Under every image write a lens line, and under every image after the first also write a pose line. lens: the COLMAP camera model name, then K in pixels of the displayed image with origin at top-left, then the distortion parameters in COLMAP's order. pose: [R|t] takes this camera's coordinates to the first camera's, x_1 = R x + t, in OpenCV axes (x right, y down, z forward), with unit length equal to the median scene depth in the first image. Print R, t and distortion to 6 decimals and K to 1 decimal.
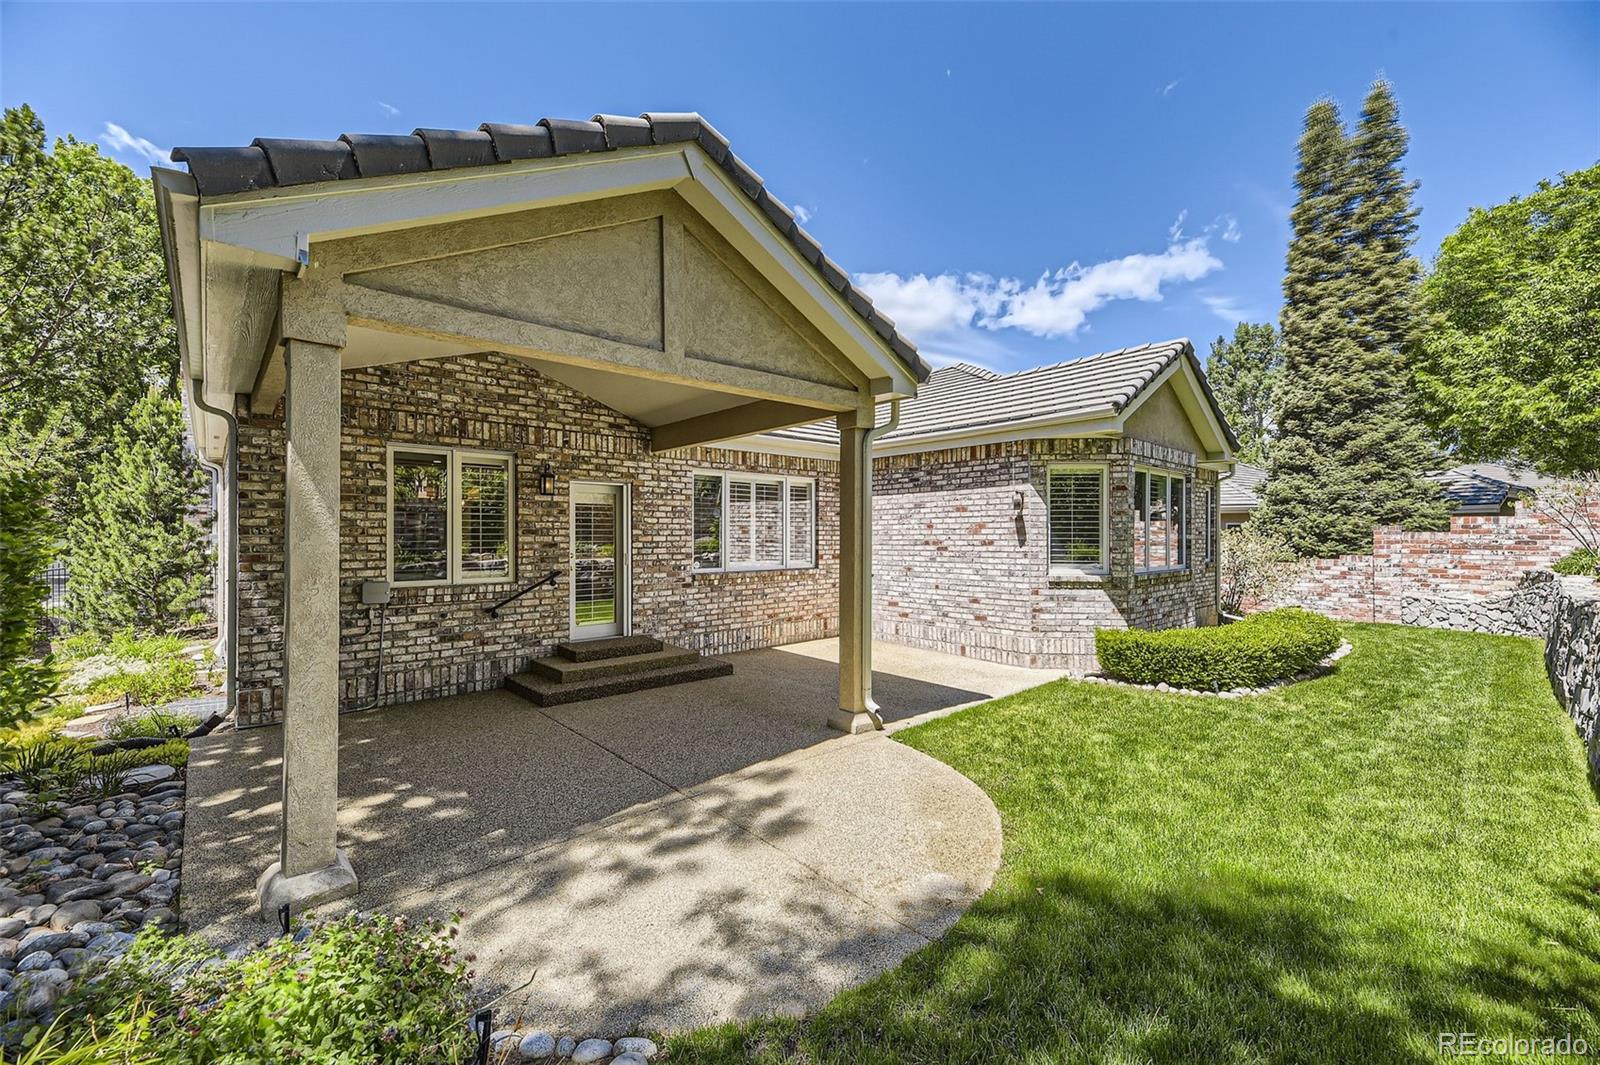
lens RADIAL K [[634.3, 0, 805.6], [0, 634.3, 539.8], [0, 0, 1]] dist [0.014730, -0.000123]
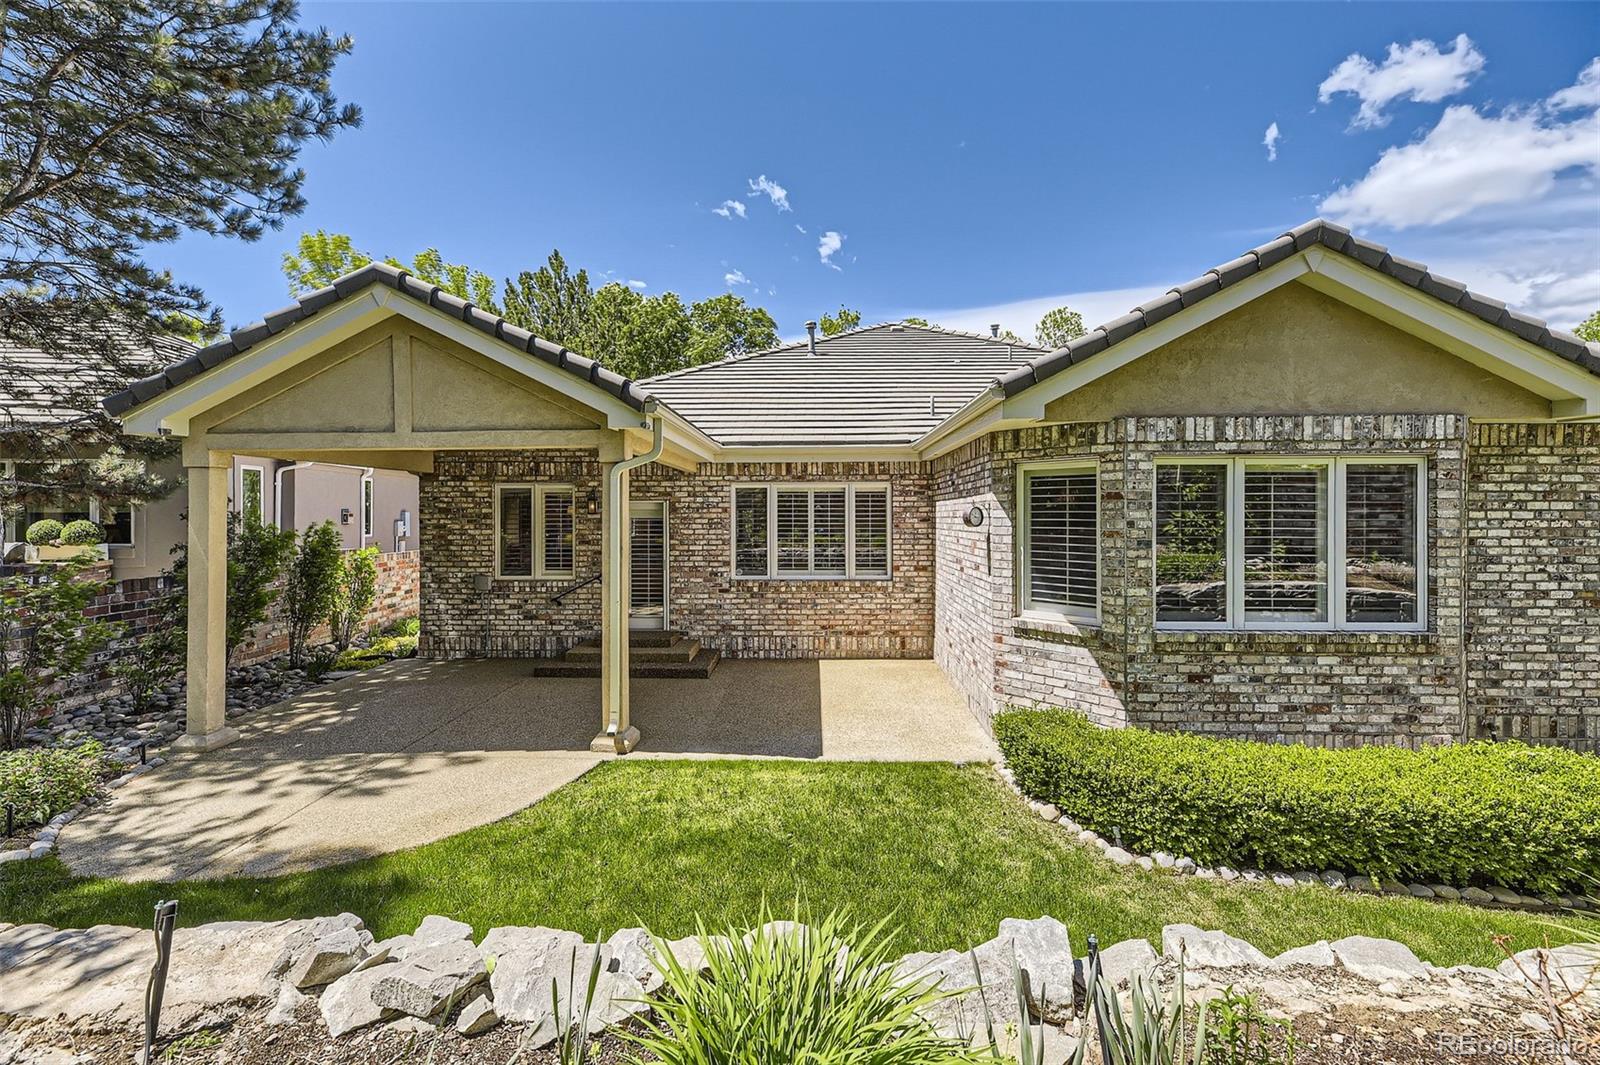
lens RADIAL K [[647.8, 0, 811.8], [0, 647.8, 514.1], [0, 0, 1]] dist [0.003471, 0.000087]
pose [[0.729463, 0.000190, -0.684020, 0.693066], [-0.003952, 0.999984, -0.003937, -0.056579], [0.684008, 0.005575, 0.729453, 0.291666]]
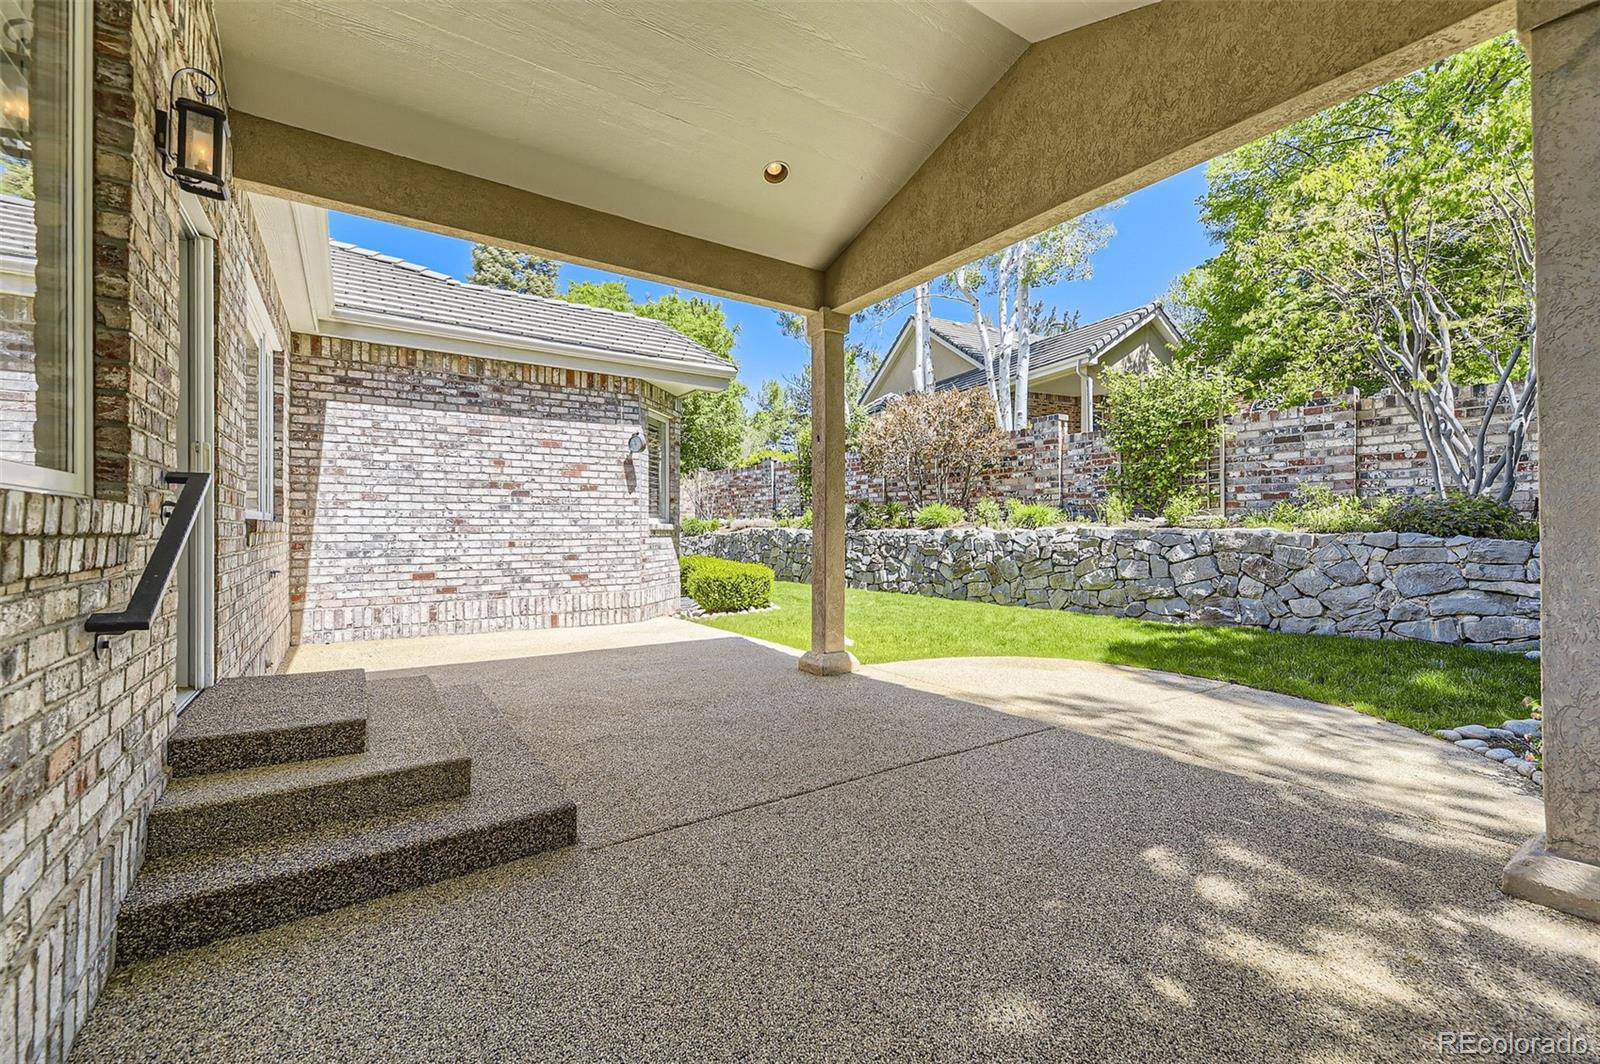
lens RADIAL K [[650.4, 0, 802.6], [0, 650.4, 530.3], [0, 0, 1]] dist [0.019730, -0.007010]
pose [[0.151047, -0.000114, 0.988527, -0.548450], [0.006480, 0.999979, -0.000875, 0.066201], [-0.988505, 0.006538, 0.151045, 0.595102]]
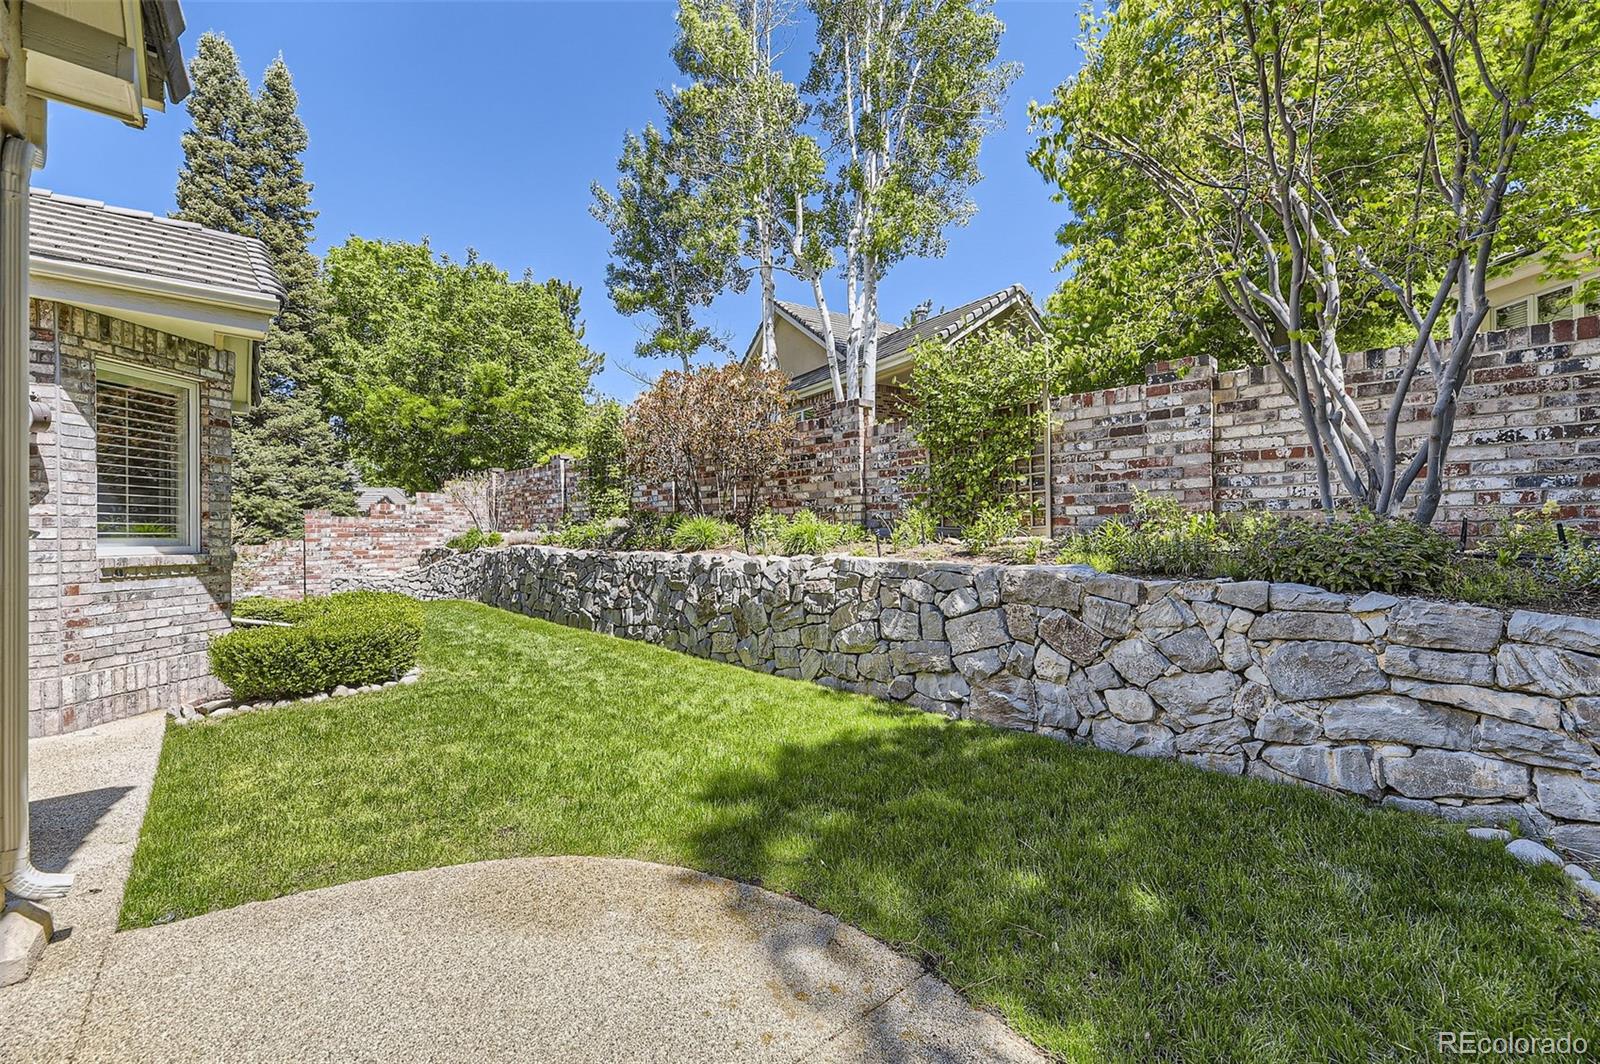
lens RADIAL K [[650.4, 0, 802.6], [0, 650.4, 530.3], [0, 0, 1]] dist [0.019730, -0.007010]
pose [[0.029910, 0.004984, 0.999540, -0.173861], [0.010584, 0.999930, -0.005303, 0.040040], [-0.999497, 0.010737, 0.029855, 0.350183]]
